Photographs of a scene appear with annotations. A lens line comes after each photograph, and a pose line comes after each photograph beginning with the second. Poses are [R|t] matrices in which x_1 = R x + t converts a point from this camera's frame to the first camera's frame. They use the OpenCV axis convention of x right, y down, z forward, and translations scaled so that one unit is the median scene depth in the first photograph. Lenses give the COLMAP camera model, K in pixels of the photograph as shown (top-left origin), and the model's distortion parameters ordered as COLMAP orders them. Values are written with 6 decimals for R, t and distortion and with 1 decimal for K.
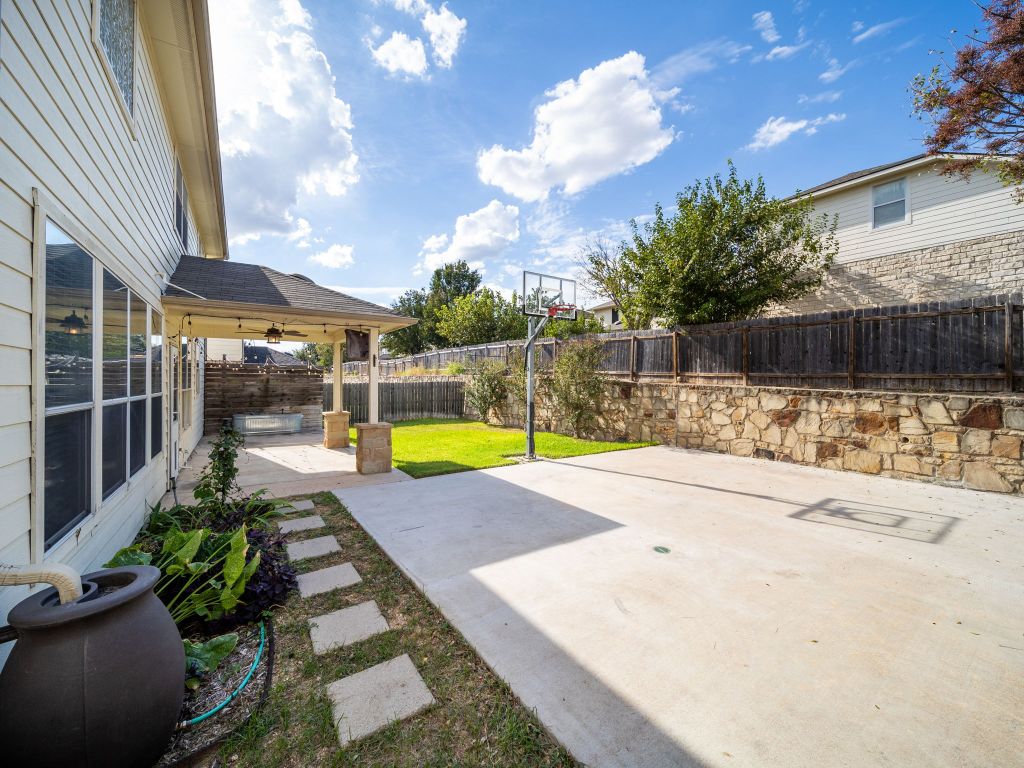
lens RADIAL K [[423.9, 0, 516.0], [0, 423.9, 380.6], [0, 0, 1]] dist [0.011020, -0.000015]
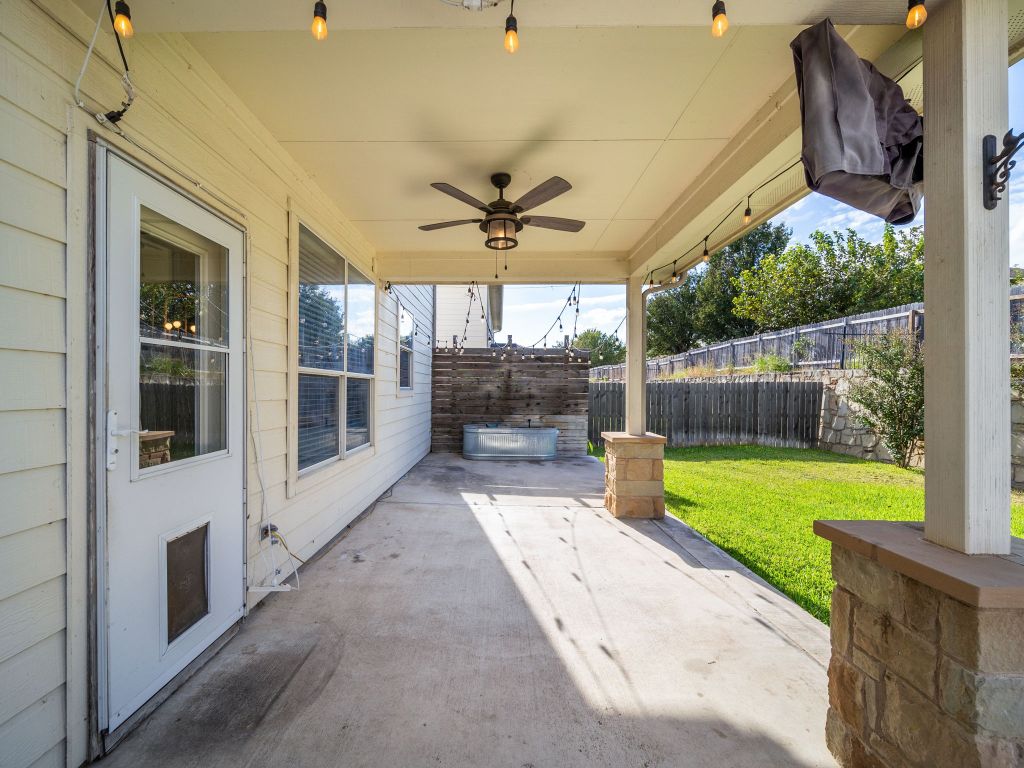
lens RADIAL K [[423.9, 0, 516.0], [0, 423.9, 380.6], [0, 0, 1]] dist [0.011020, -0.000015]
pose [[0.855511, -0.002237, -0.517779, -0.248094], [-0.011242, 0.999675, -0.022892, 0.024587], [0.517662, 0.025405, 0.855208, 0.464948]]
